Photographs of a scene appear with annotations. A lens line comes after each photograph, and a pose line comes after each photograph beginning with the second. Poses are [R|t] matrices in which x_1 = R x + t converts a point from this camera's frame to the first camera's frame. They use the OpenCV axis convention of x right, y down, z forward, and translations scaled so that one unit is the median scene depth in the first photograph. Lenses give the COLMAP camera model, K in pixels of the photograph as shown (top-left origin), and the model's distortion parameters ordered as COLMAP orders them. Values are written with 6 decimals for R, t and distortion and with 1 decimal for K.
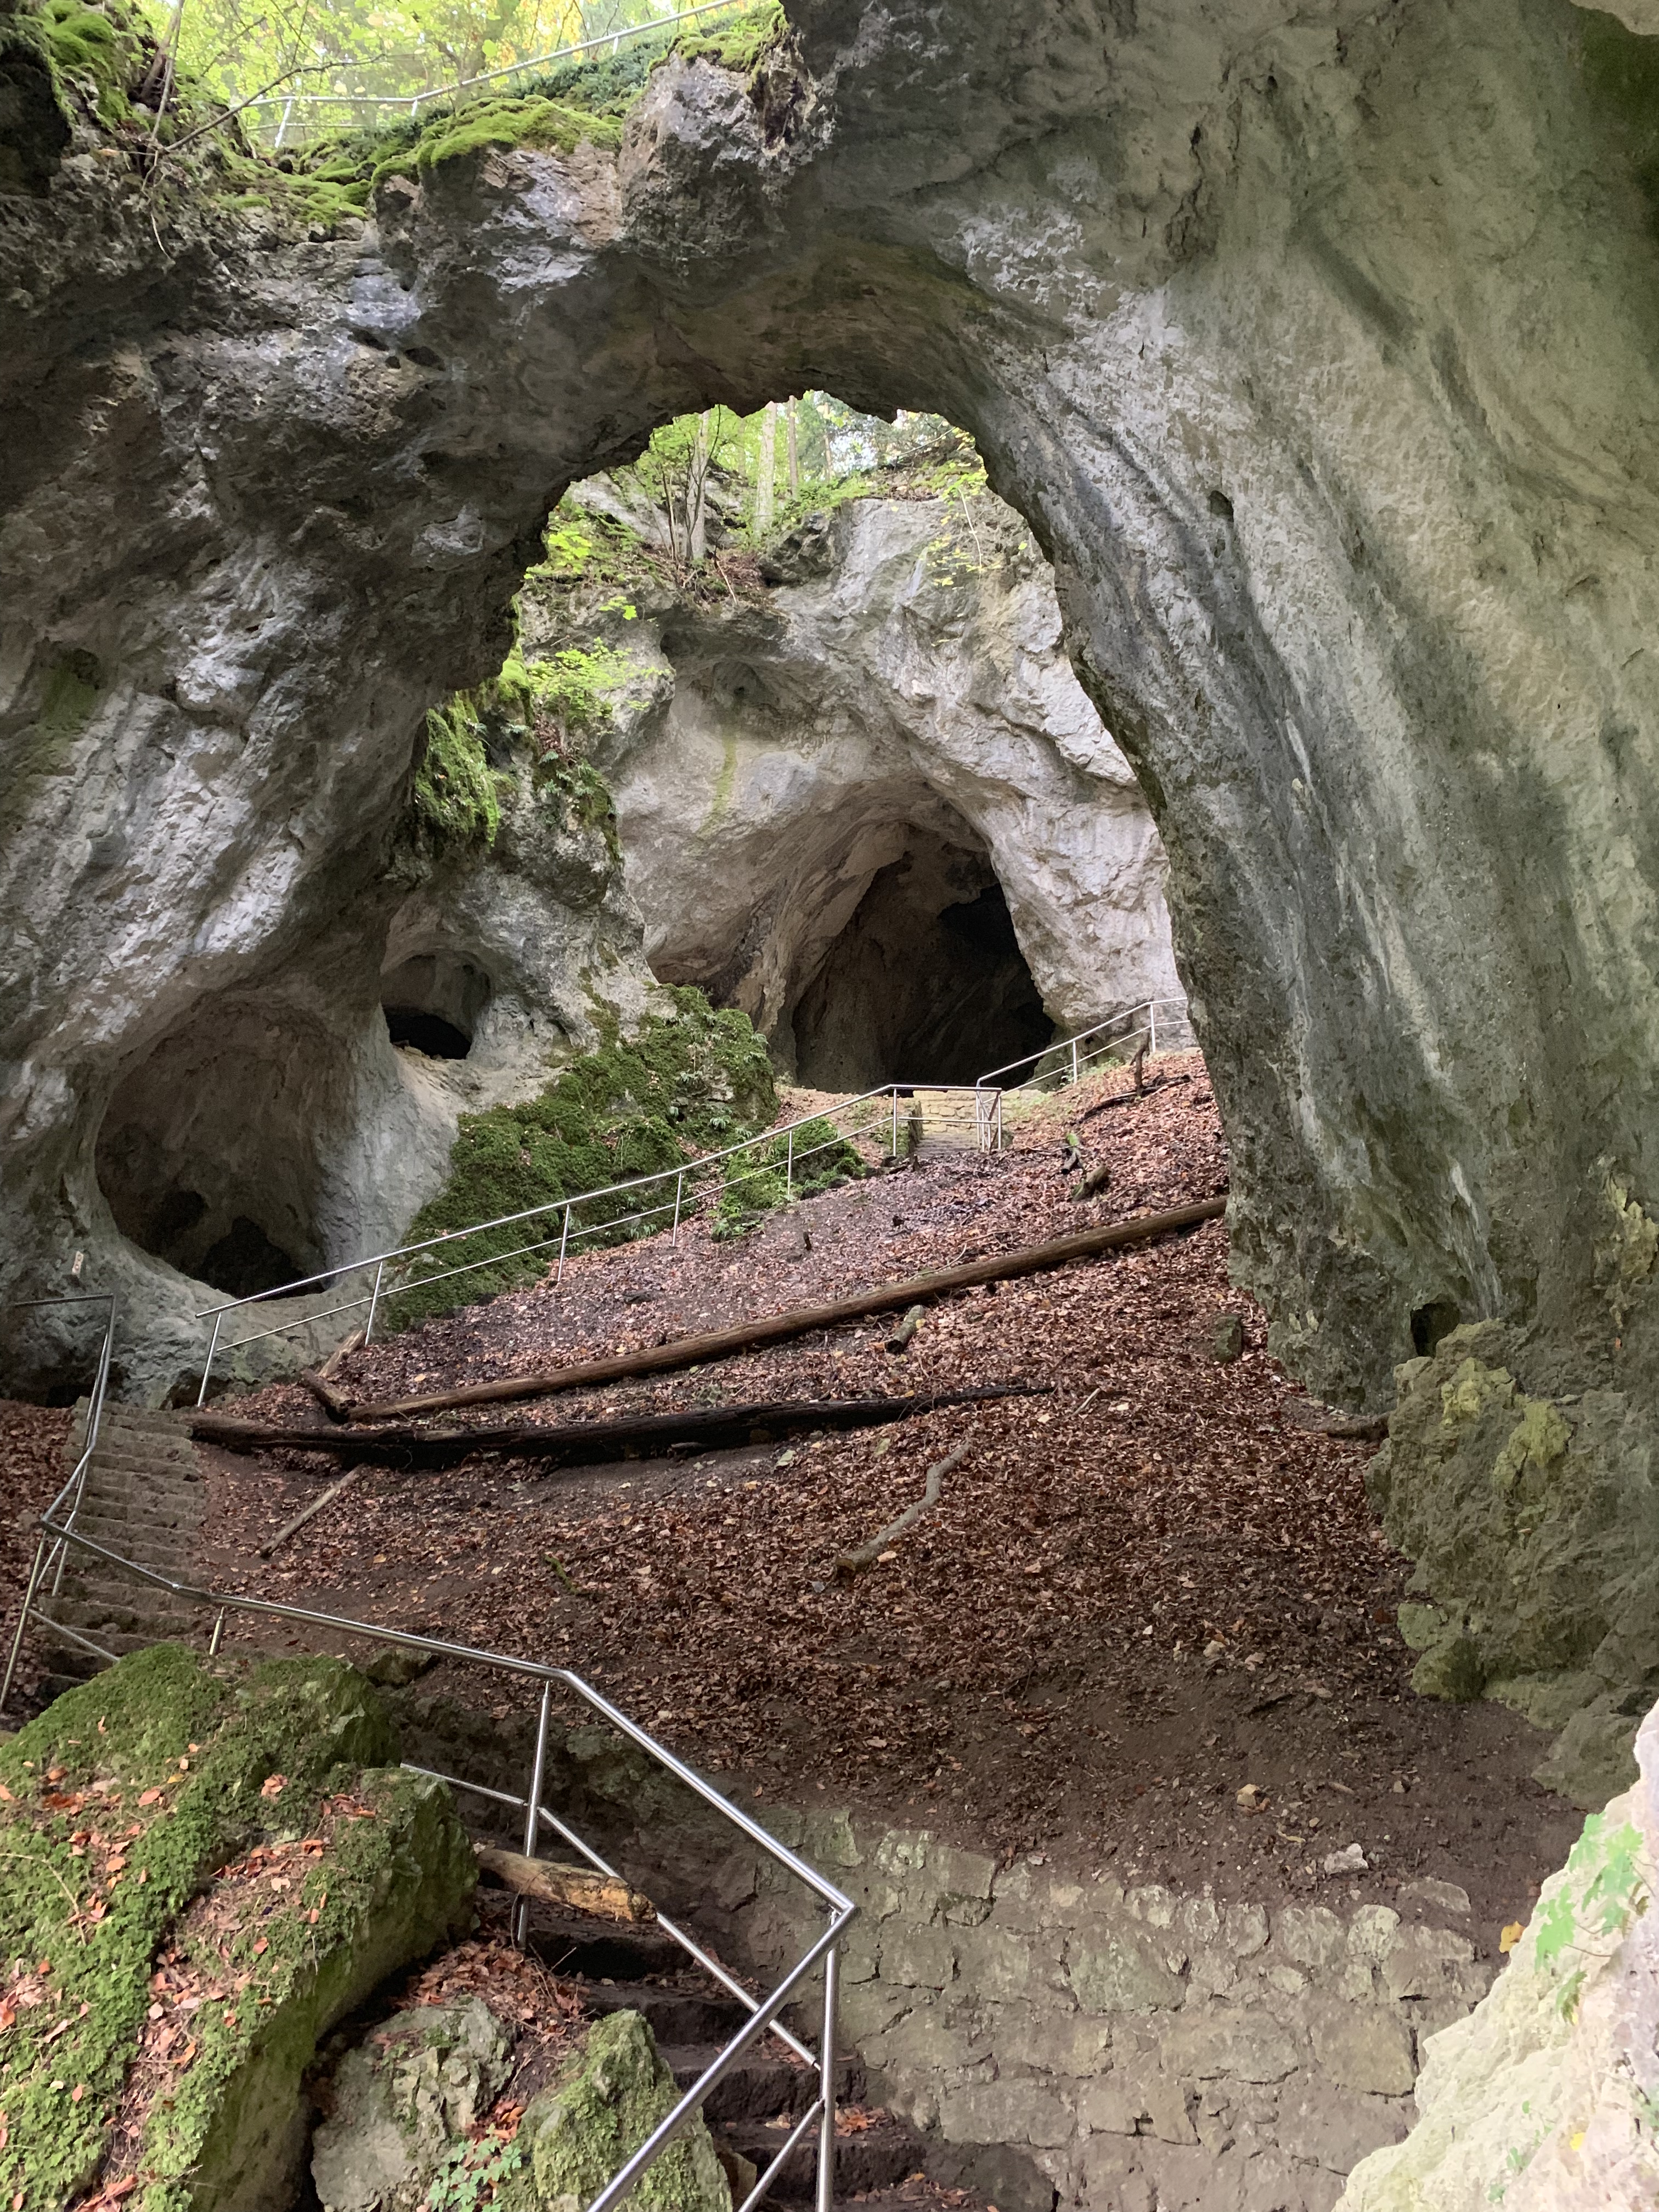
lens RADIAL K [[1694.6, 0, 806.4], [0, 1694.6, 1111.2], [0, 0, 1]] dist [0.042890, -0.044055]
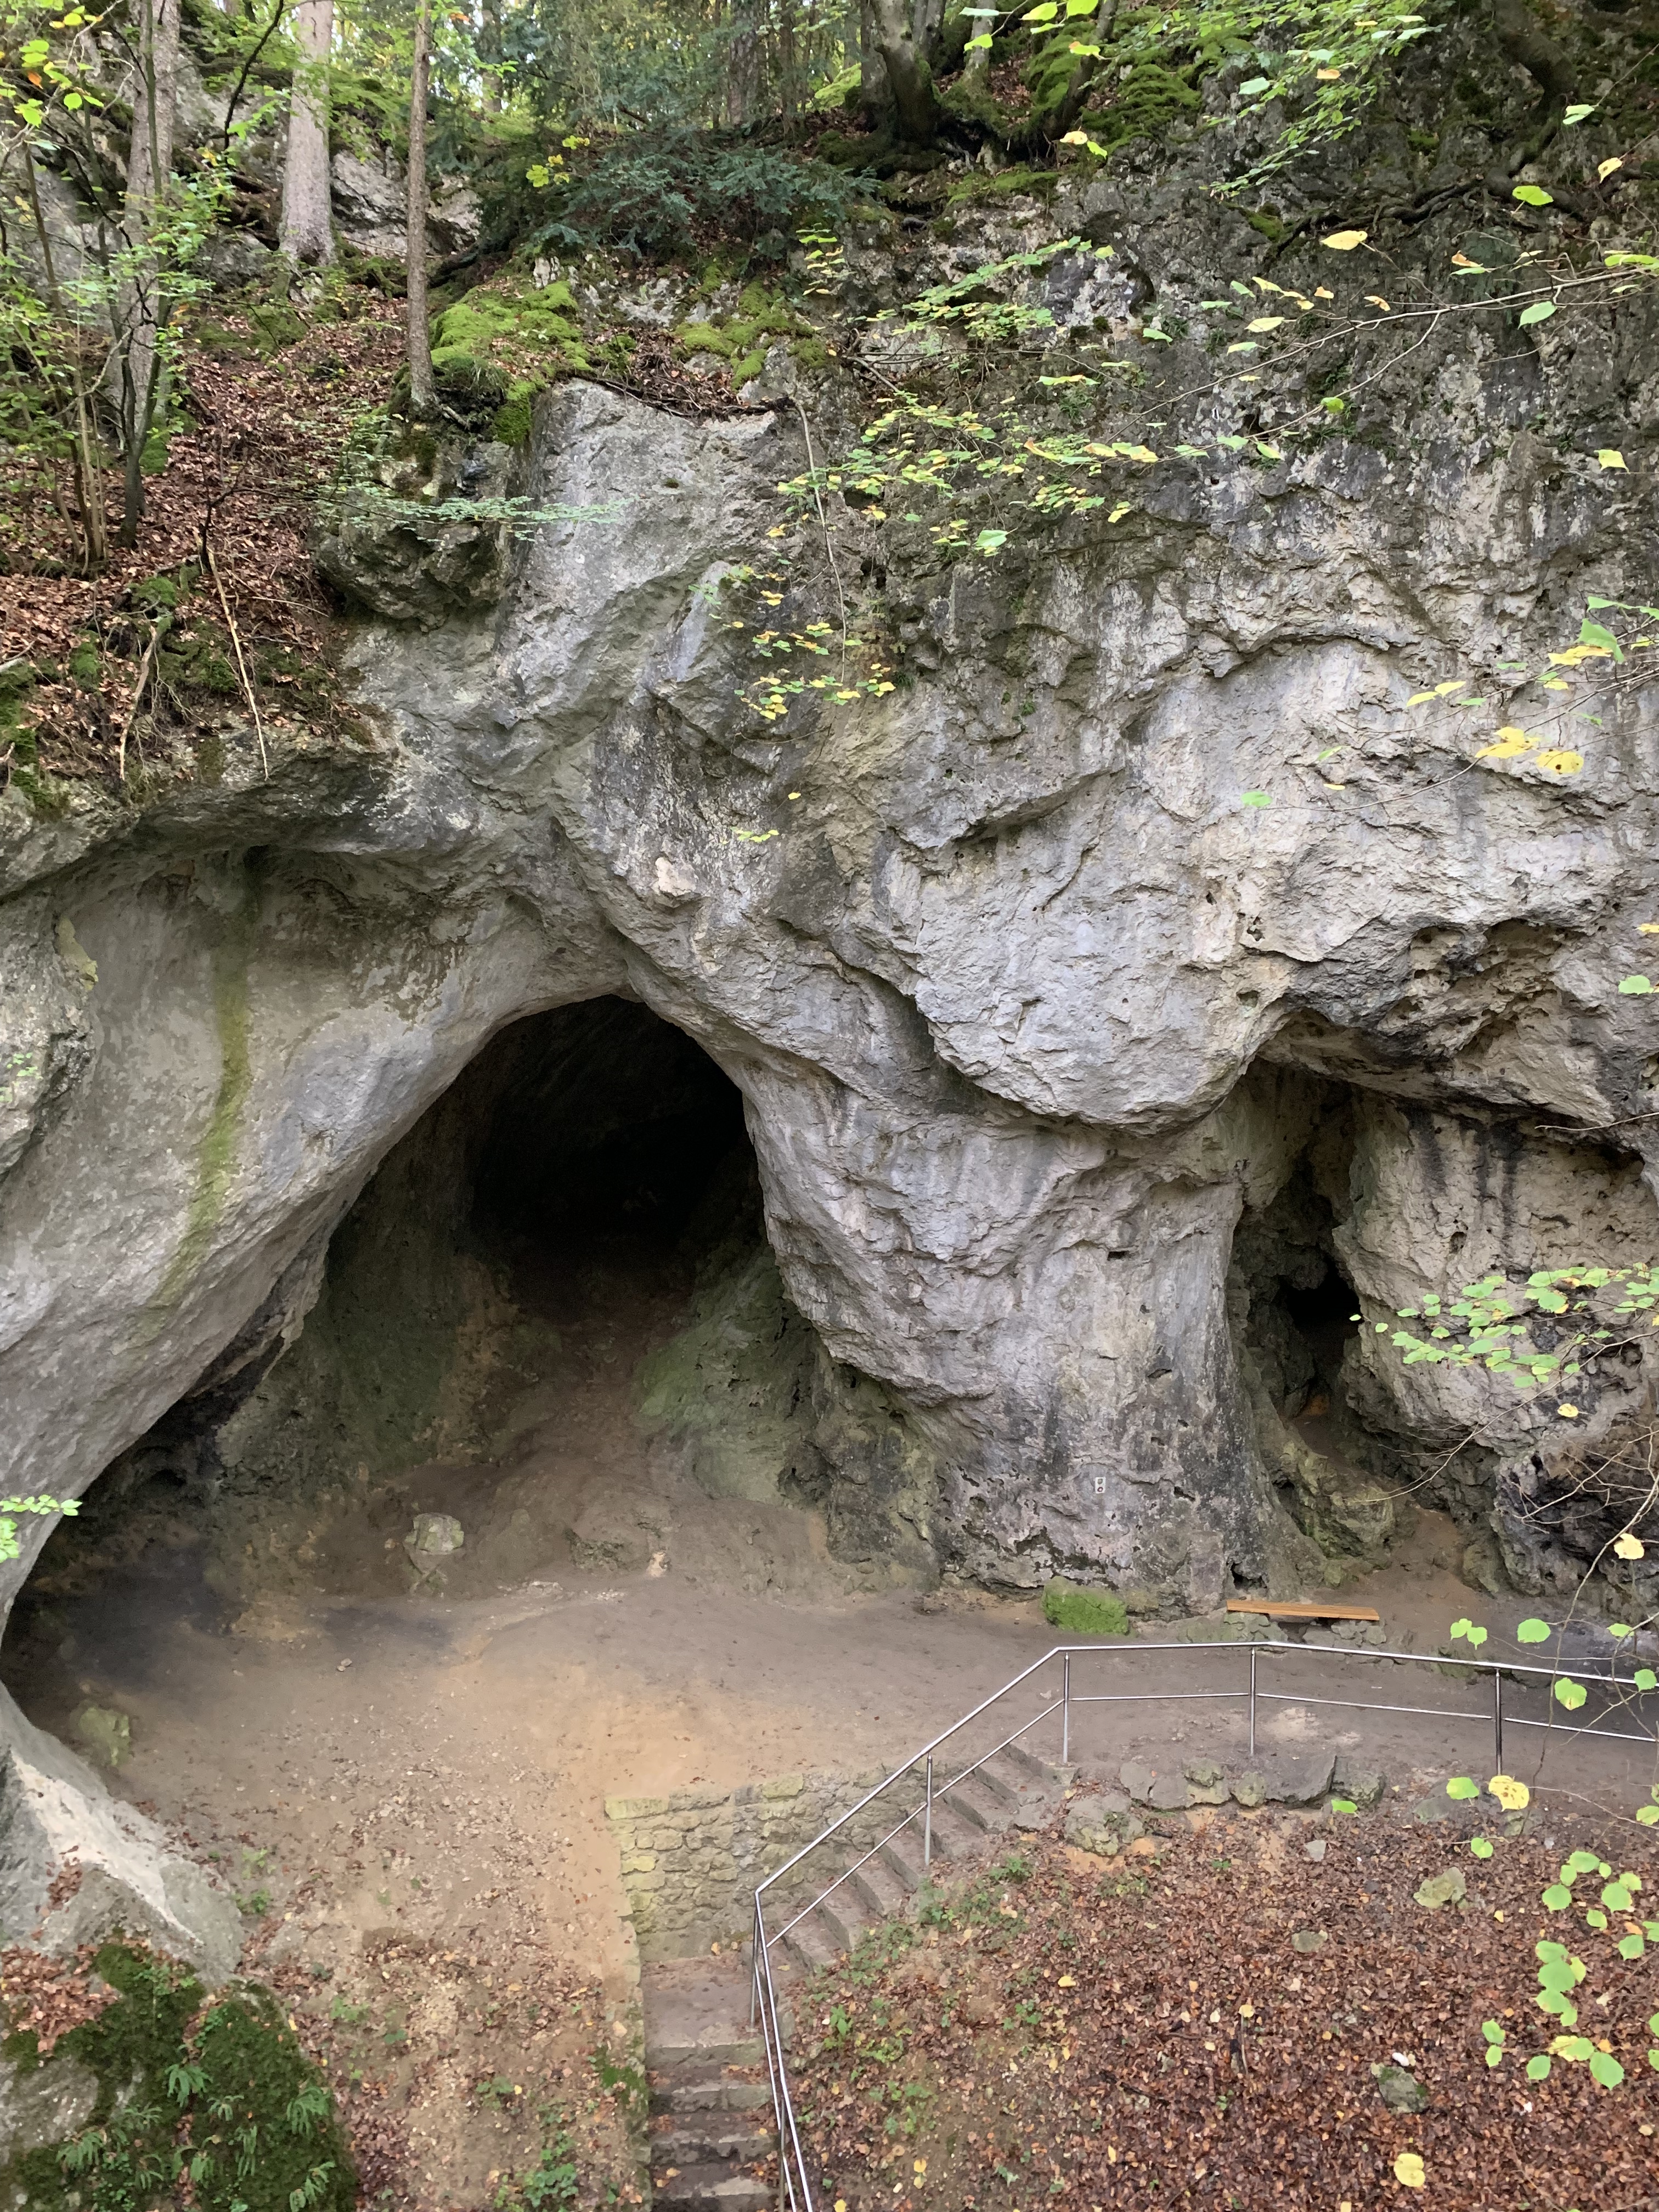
lens RADIAL K [[1694.6, 0, 835.2], [0, 1694.6, 1116.4], [0, 0, 1]] dist [0.042890, -0.044055]
pose [[0.945306, 0.028370, 0.324950, -0.039896], [-0.146723, 0.926720, 0.345924, -0.357595], [-0.291324, -0.374681, 0.880196, 0.556003]]
